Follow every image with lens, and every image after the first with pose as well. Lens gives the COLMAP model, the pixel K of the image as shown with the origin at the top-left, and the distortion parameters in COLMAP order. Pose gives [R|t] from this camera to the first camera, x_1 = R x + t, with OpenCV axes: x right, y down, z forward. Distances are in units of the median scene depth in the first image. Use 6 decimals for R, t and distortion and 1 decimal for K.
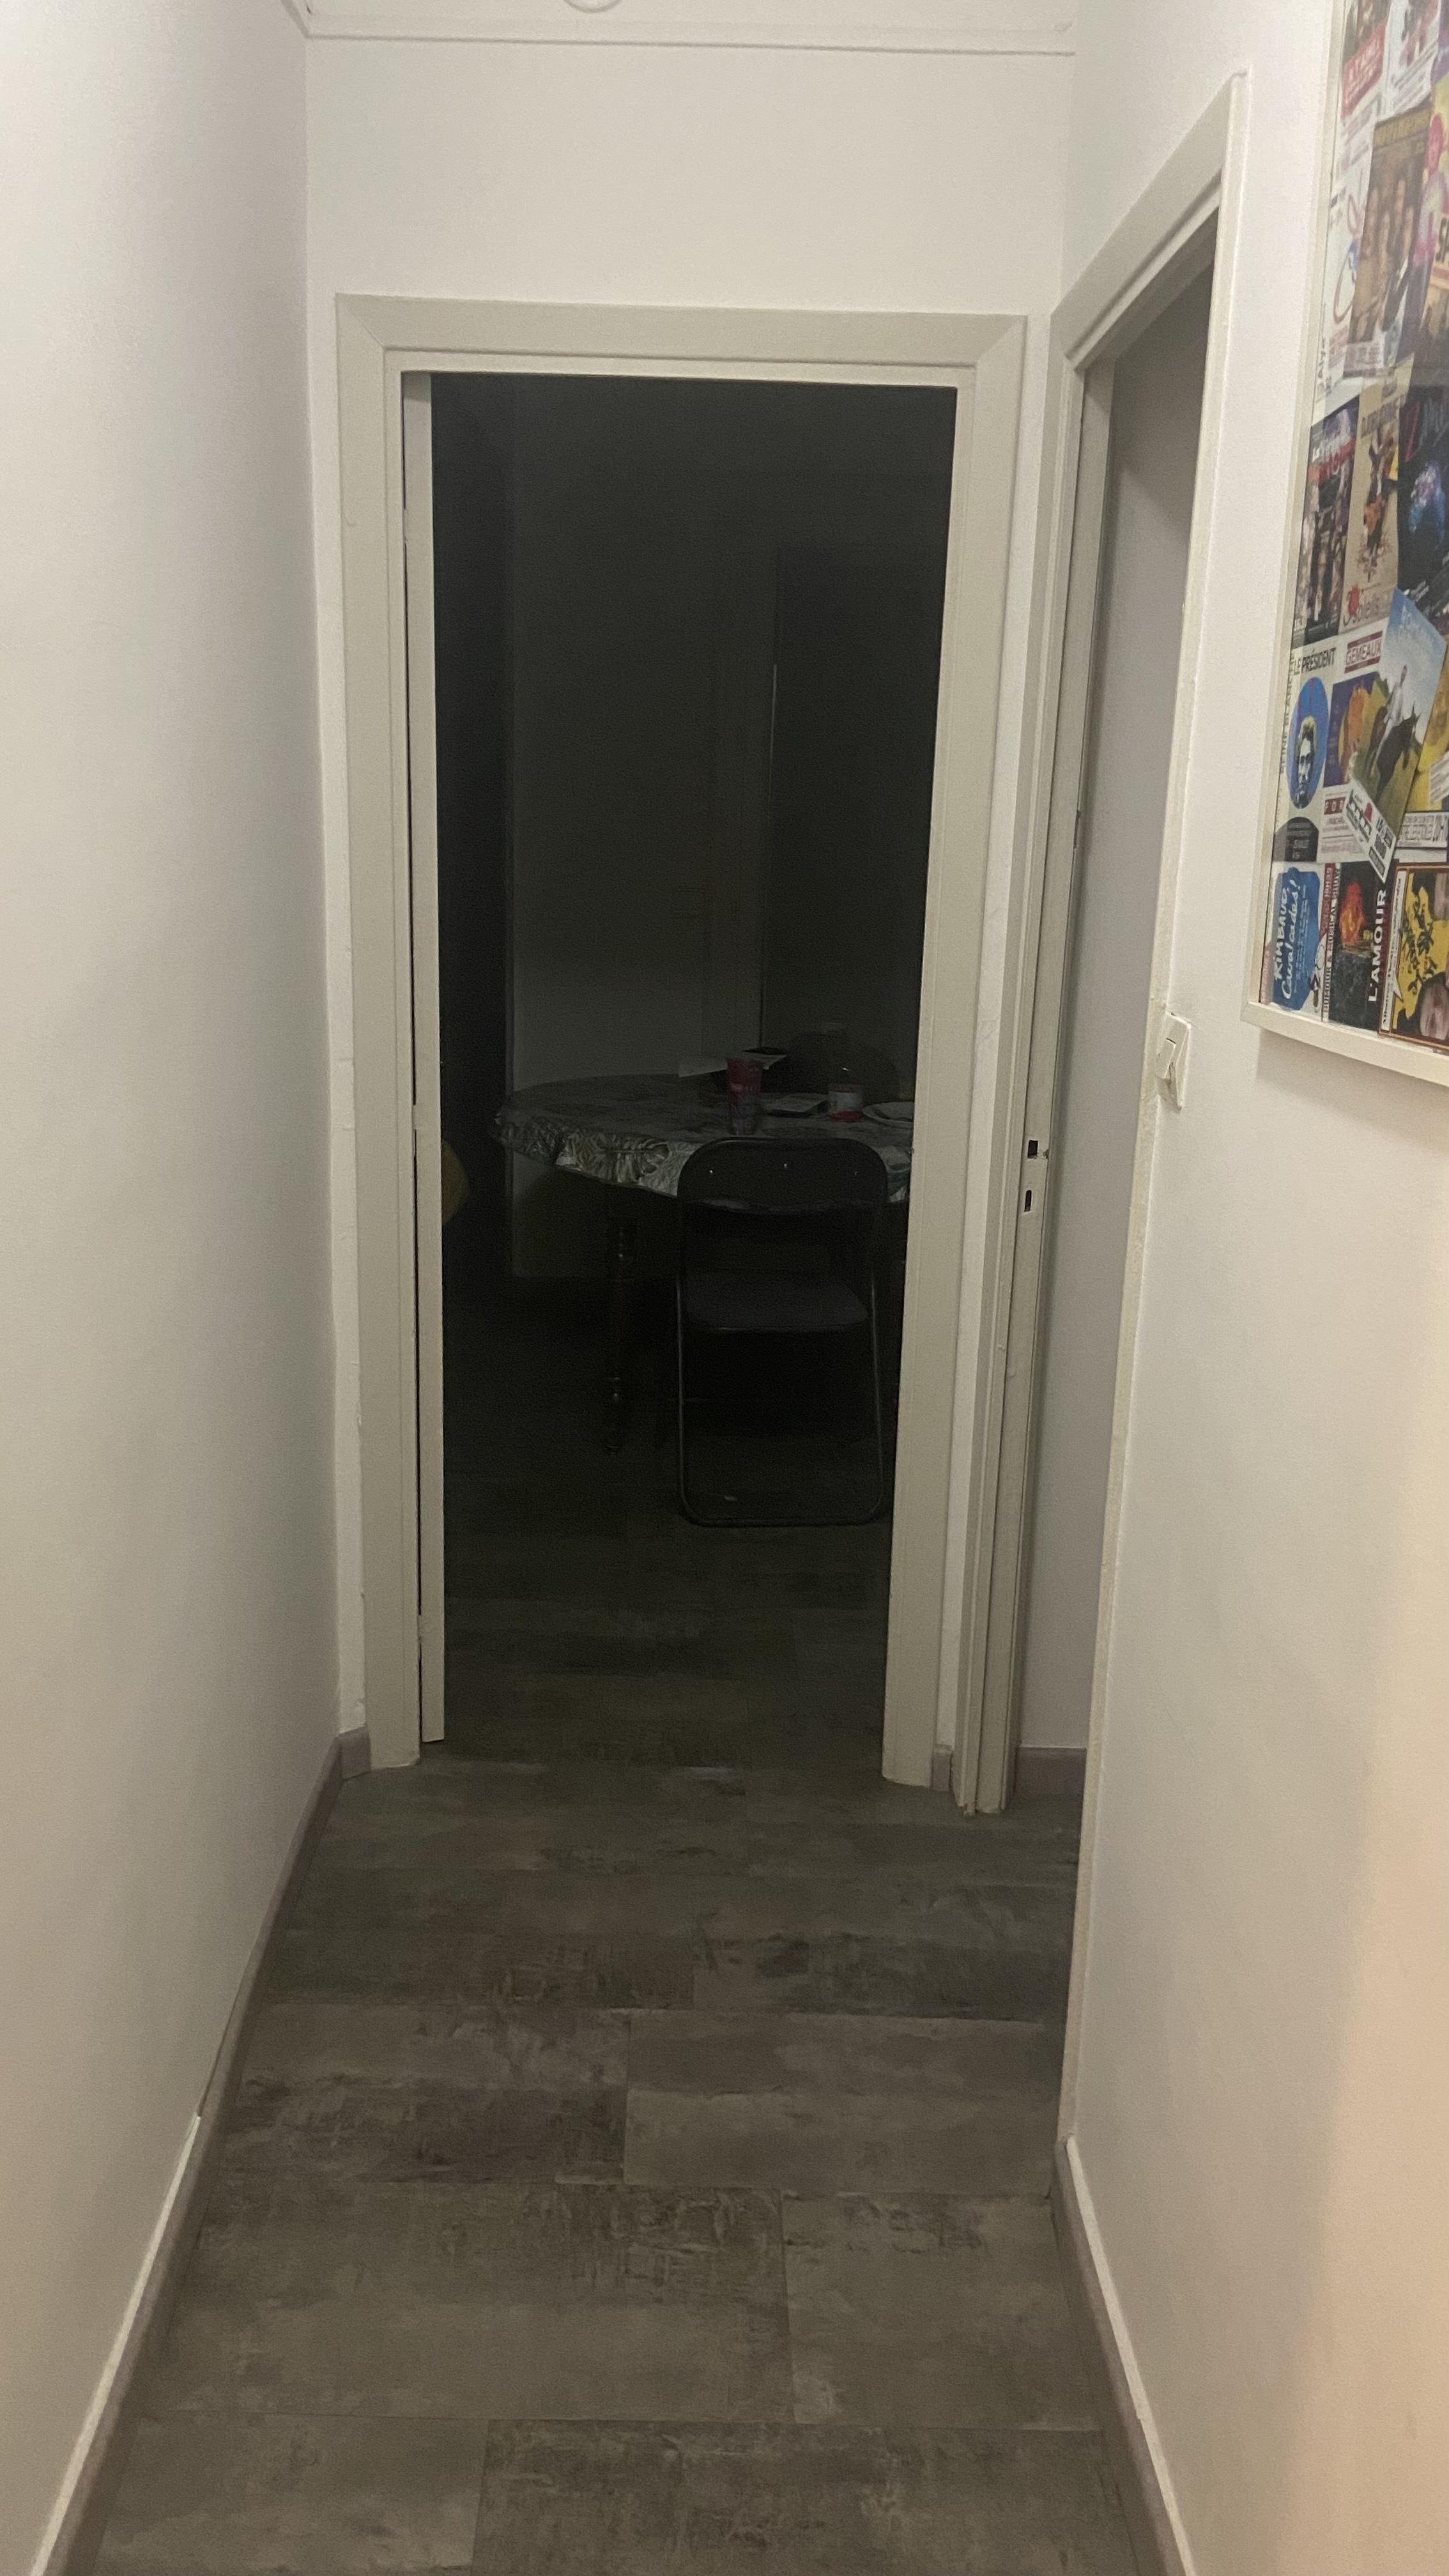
lens RADIAL K [[1948.3, 0, 701.1], [0, 1948.3, 1294.7], [0, 0, 1]] dist [-0.001327, -0.000877]
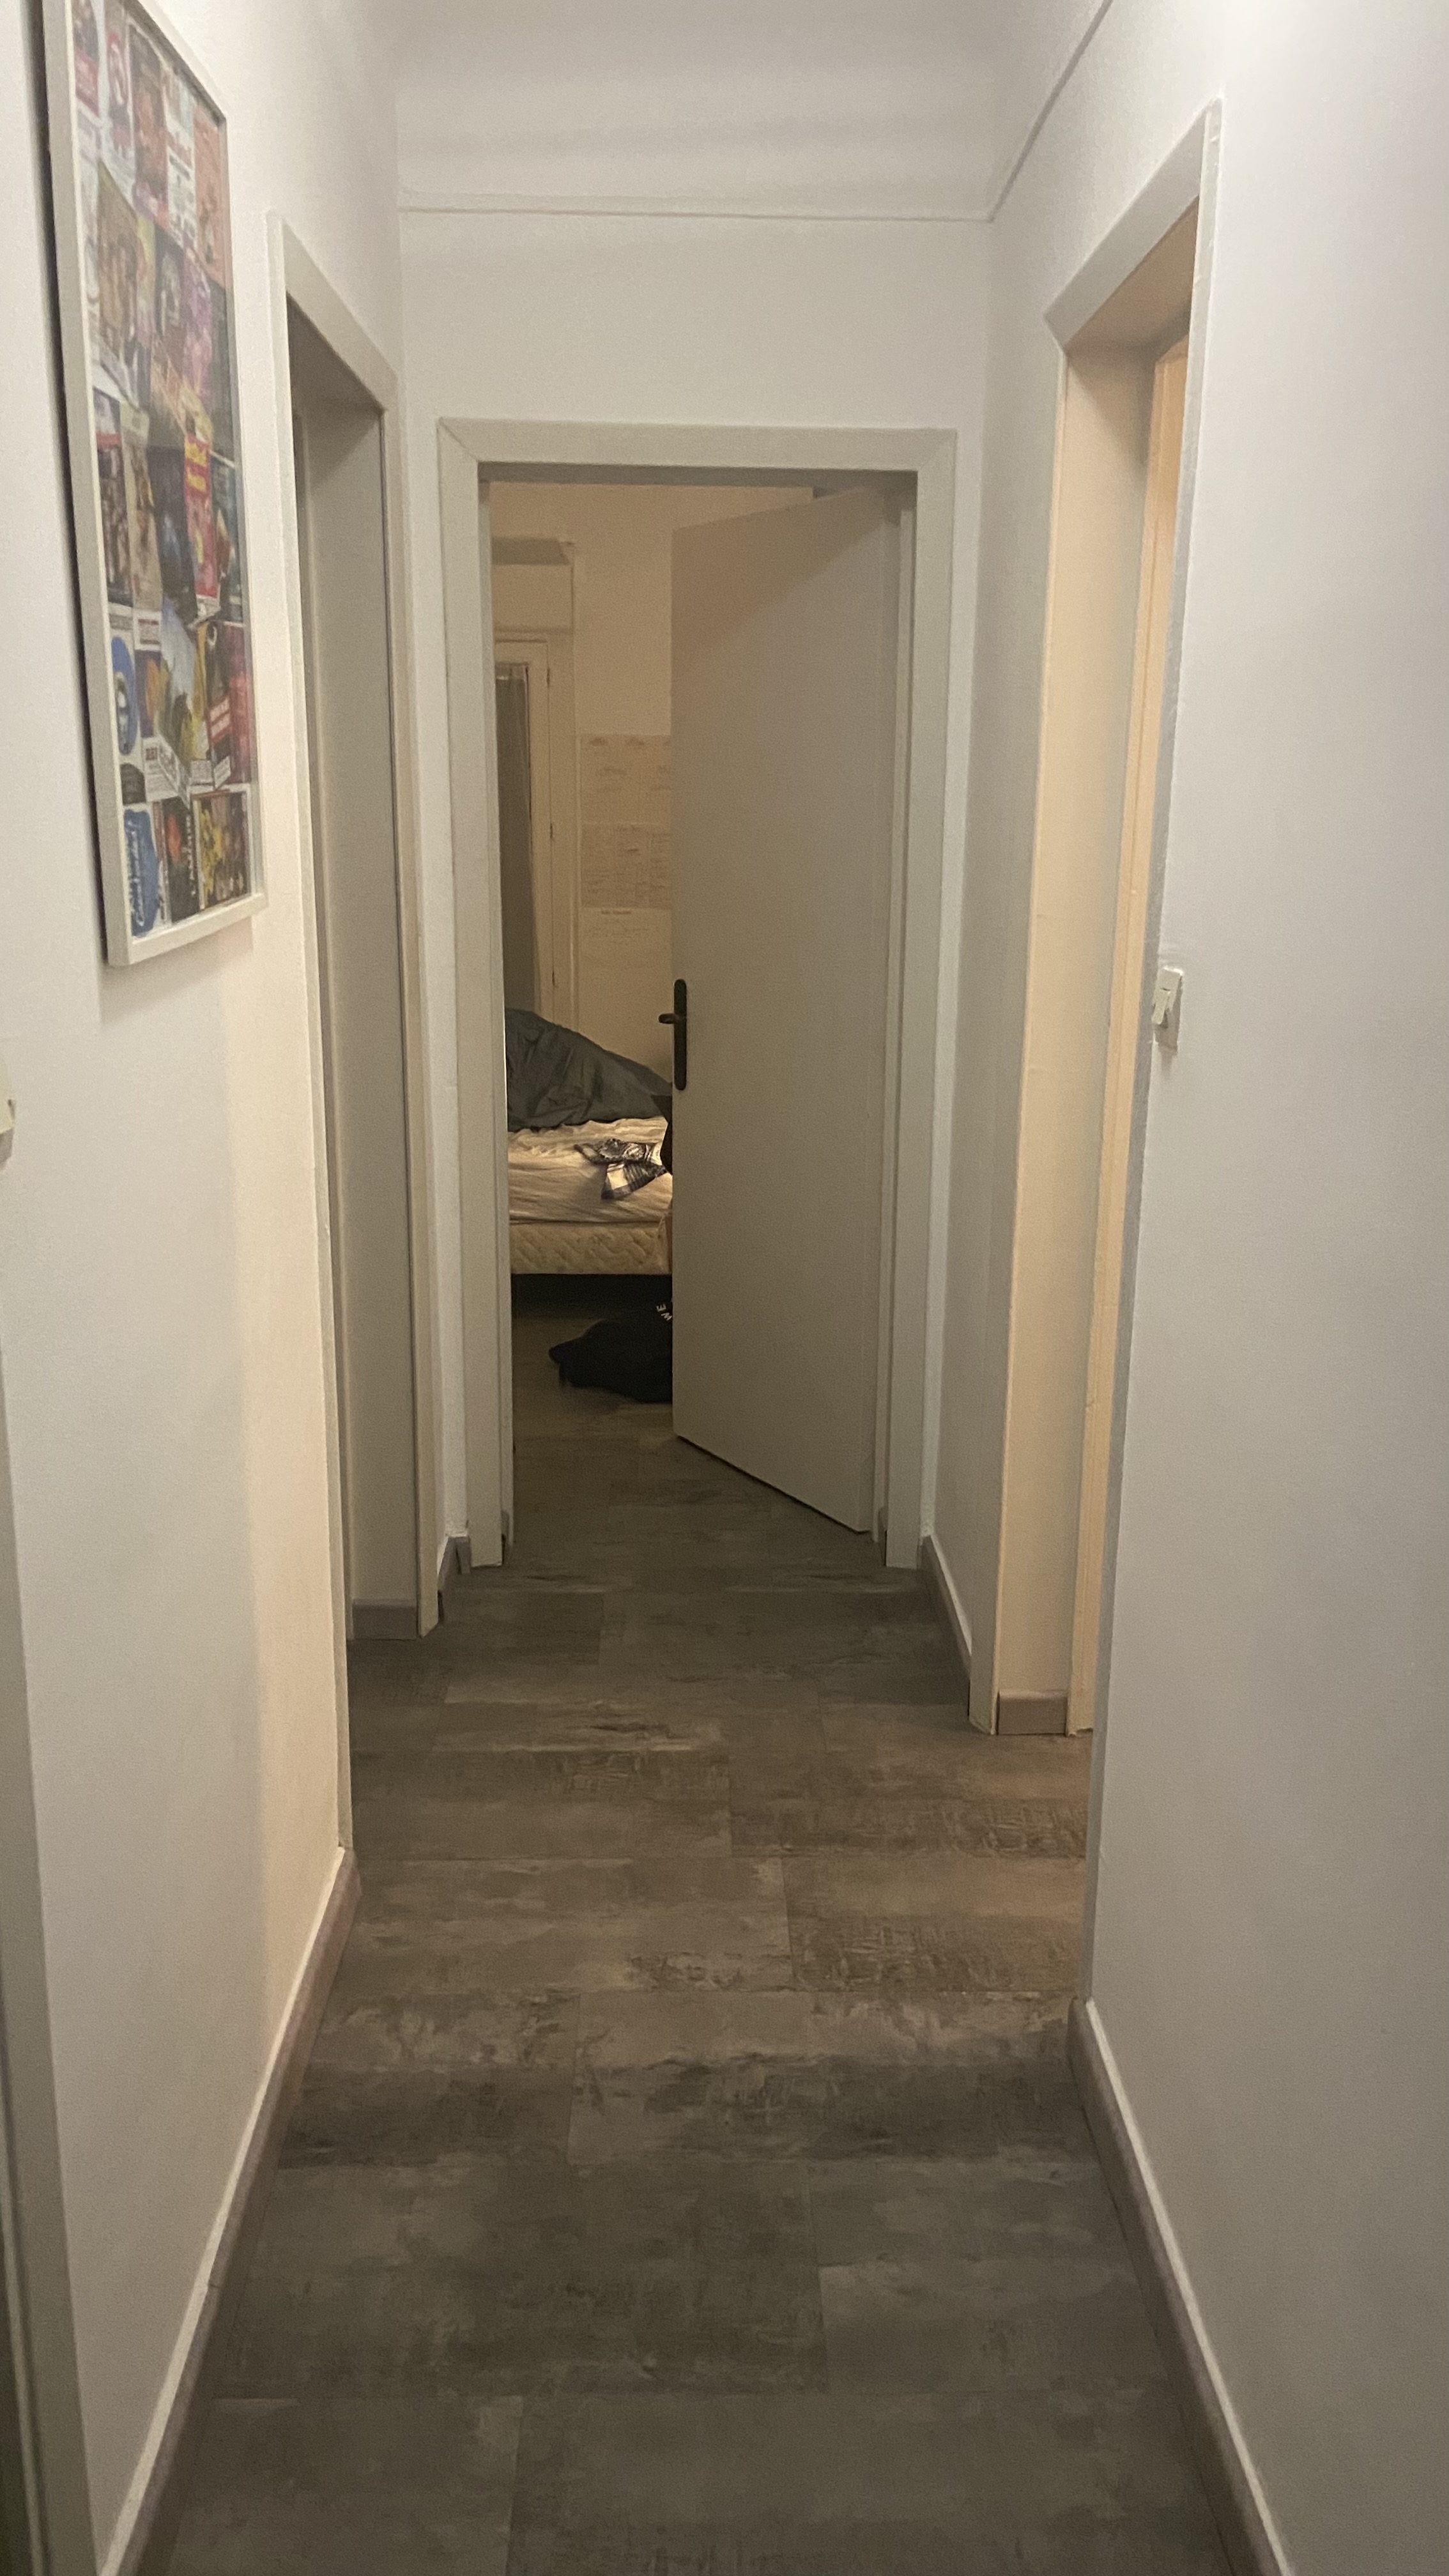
lens RADIAL K [[1948.3, 0, 703.8], [0, 1948.3, 1279.0], [0, 0, 1]] dist [-0.001327, -0.000877]
pose [[-0.999317, -0.034894, -0.012175, -0.016084], [-0.036469, 0.877761, 0.477709, -0.546223], [-0.005983, 0.477826, -0.878434, 2.180334]]
